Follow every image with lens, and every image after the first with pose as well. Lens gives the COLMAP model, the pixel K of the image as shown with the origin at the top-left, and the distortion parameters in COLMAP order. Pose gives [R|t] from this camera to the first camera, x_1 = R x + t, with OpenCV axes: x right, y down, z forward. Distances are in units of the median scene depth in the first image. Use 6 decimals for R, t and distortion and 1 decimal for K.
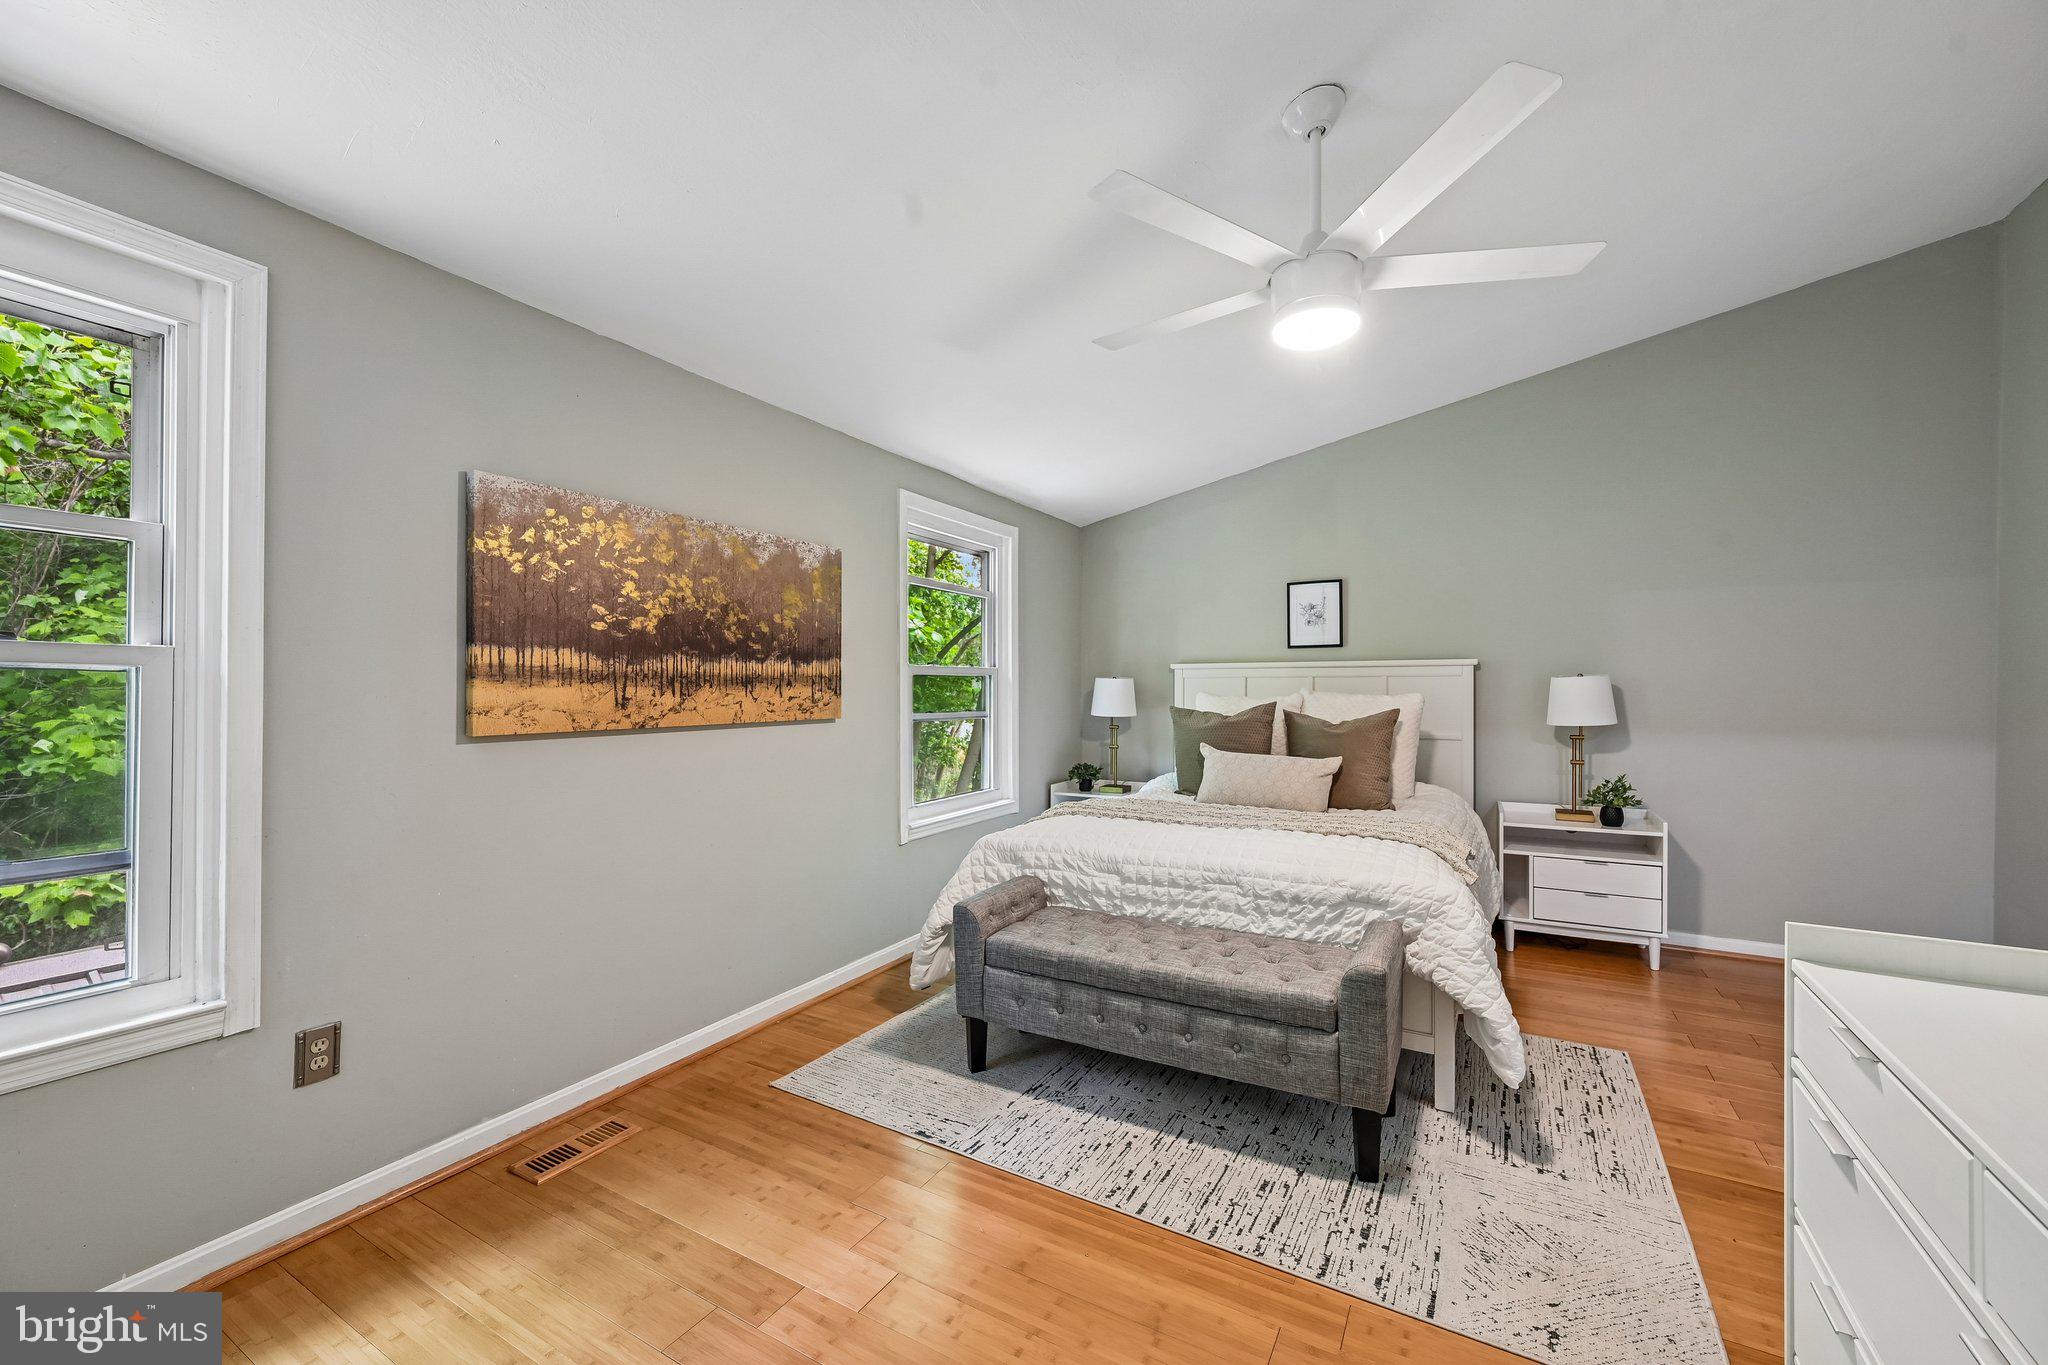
lens RADIAL K [[804.8, 0, 1020.4], [0, 804.8, 688.2], [0, 0, 1]] dist [-0.001266, 0.000243]
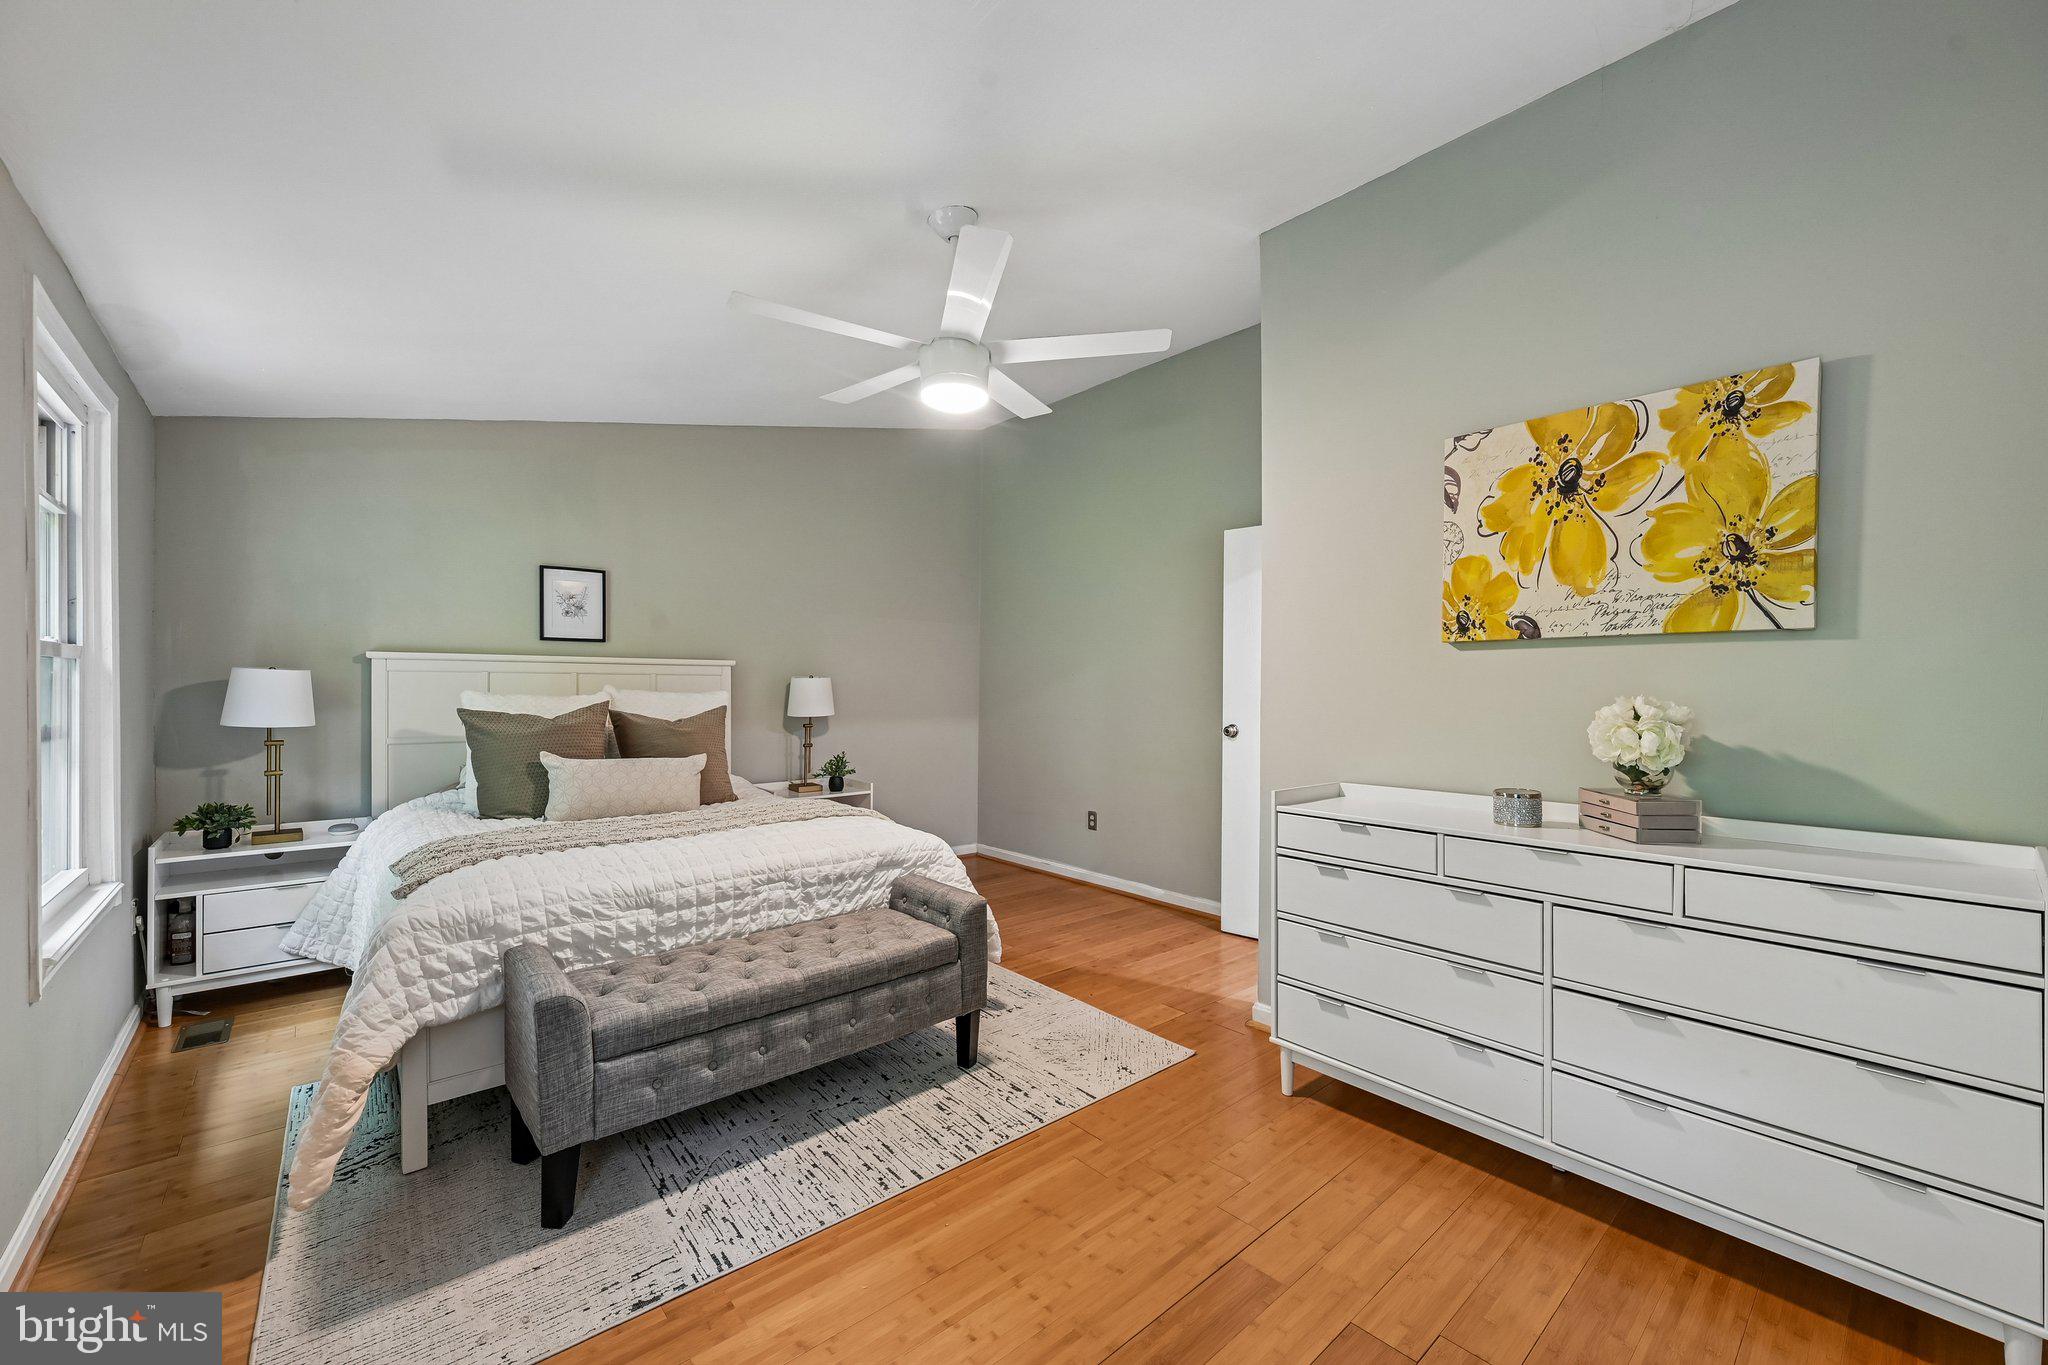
lens RADIAL K [[804.8, 0, 1044.4], [0, 804.8, 692.2], [0, 0, 1]] dist [-0.001266, 0.000243]
pose [[0.314975, -0.002801, 0.949096, -0.589156], [-0.004776, 0.999978, 0.004536, 0.001005], [-0.949088, -0.005961, 0.314955, 0.370991]]
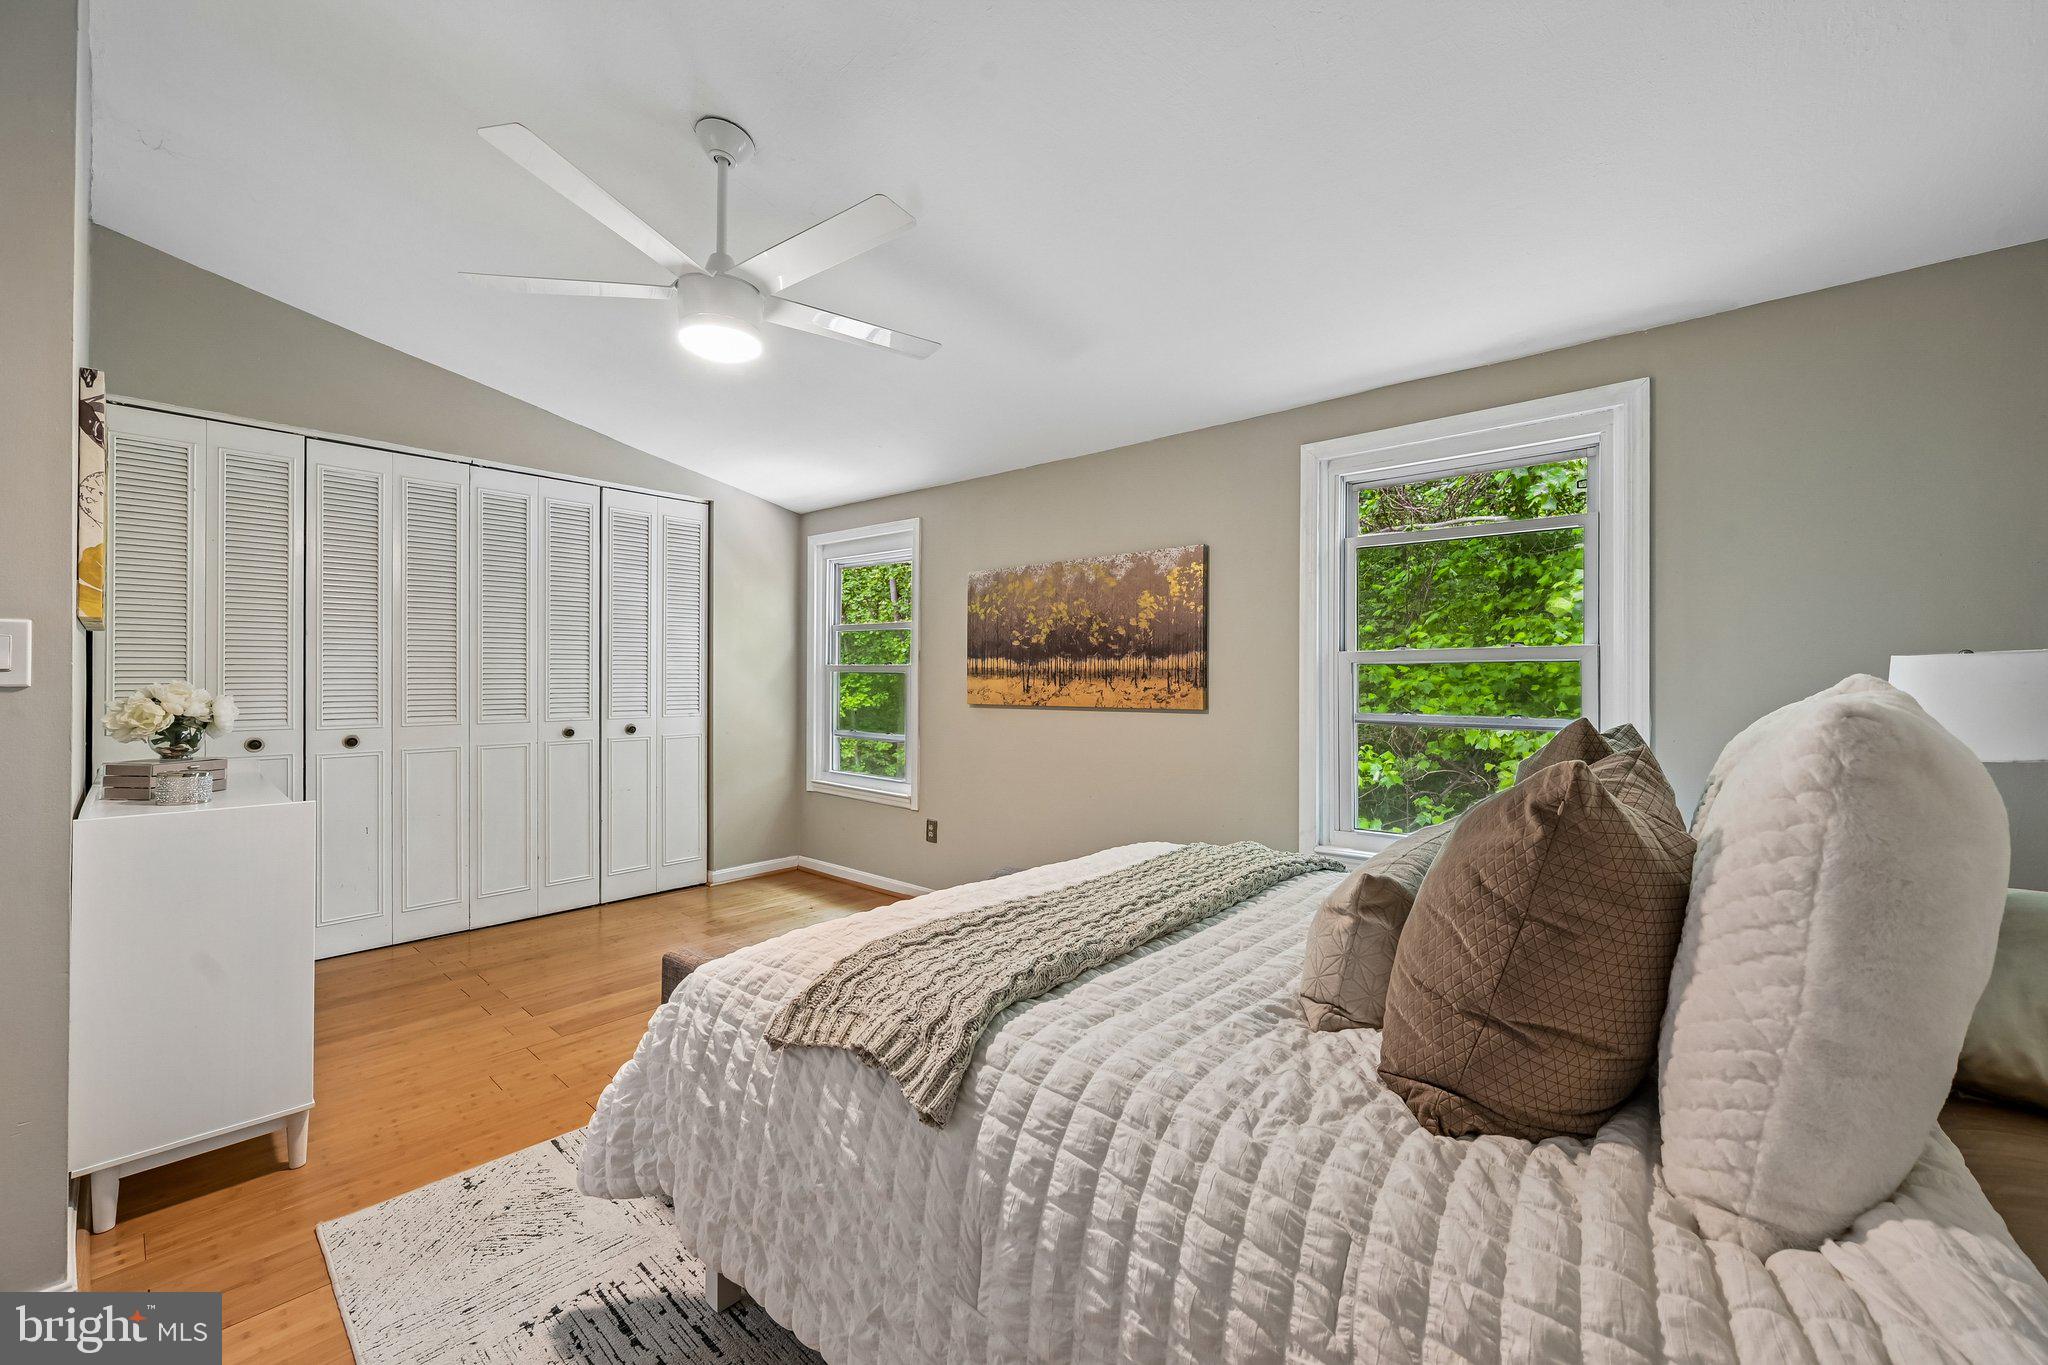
lens RADIAL K [[804.8, 0, 1037.9], [0, 804.8, 675.1], [0, 0, 1]] dist [-0.001266, 0.000243]
pose [[-0.181928, -0.007974, -0.983279, 1.029971], [-0.002998, 0.999967, -0.007554, 0.002032], [0.983307, 0.001574, -0.181946, 1.240849]]
